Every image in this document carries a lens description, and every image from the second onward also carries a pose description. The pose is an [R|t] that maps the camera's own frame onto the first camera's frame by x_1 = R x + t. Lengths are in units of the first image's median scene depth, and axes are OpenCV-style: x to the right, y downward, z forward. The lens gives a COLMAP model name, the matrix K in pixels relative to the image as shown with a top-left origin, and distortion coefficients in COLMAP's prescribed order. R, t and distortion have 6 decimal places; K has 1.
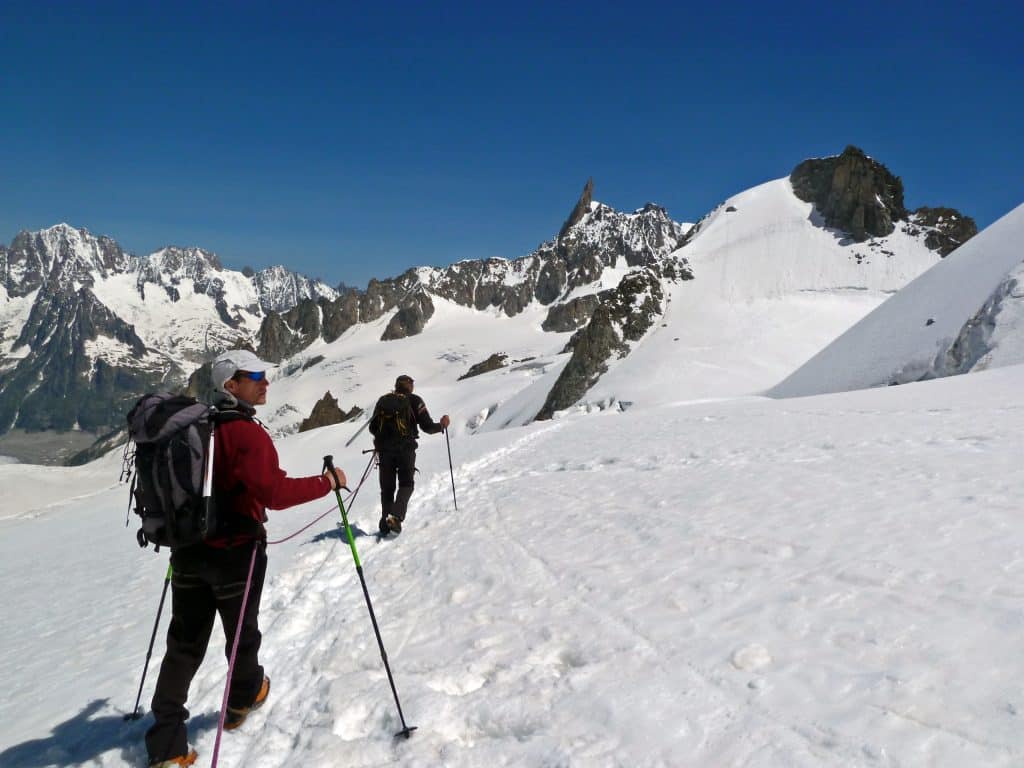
lens RADIAL K [[767.1, 0, 521.3], [0, 767.1, 377.3], [0, 0, 1]] dist [-0.030865, 0.005849]
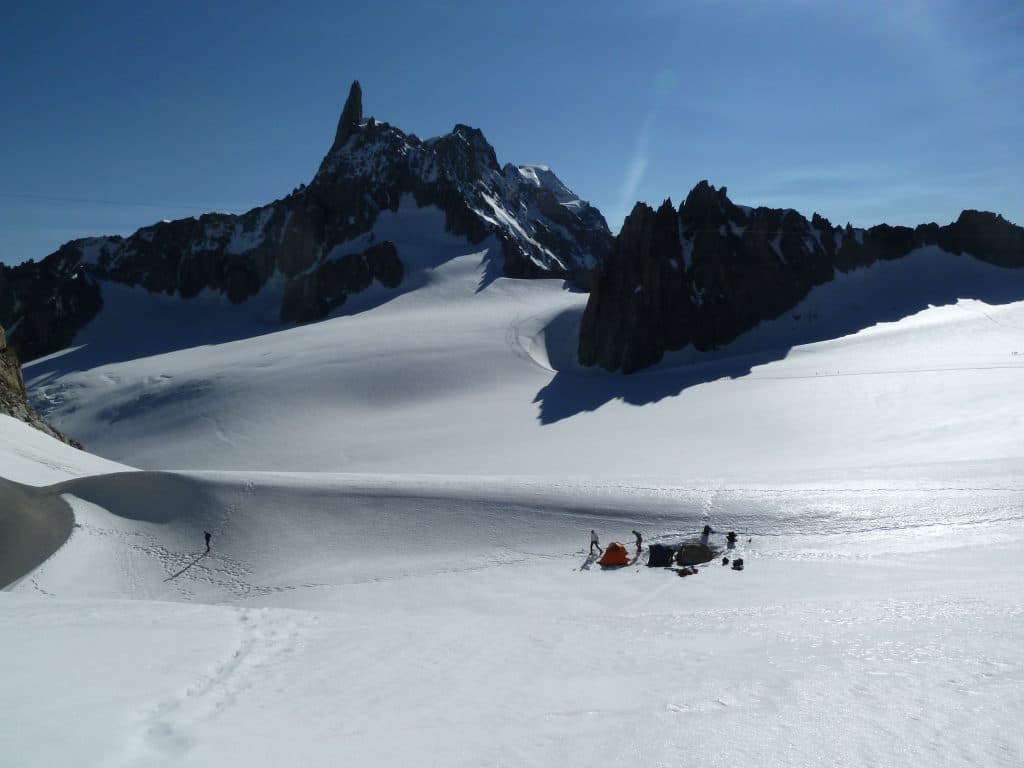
lens RADIAL K [[767.1, 0, 519.3], [0, 767.1, 384.5], [0, 0, 1]] dist [-0.030865, 0.005849]
pose [[0.981356, -0.117678, 0.151963, 0.049304], [0.110640, 0.992392, 0.054000, -0.009650], [-0.157162, -0.036180, 0.986910, 0.156970]]
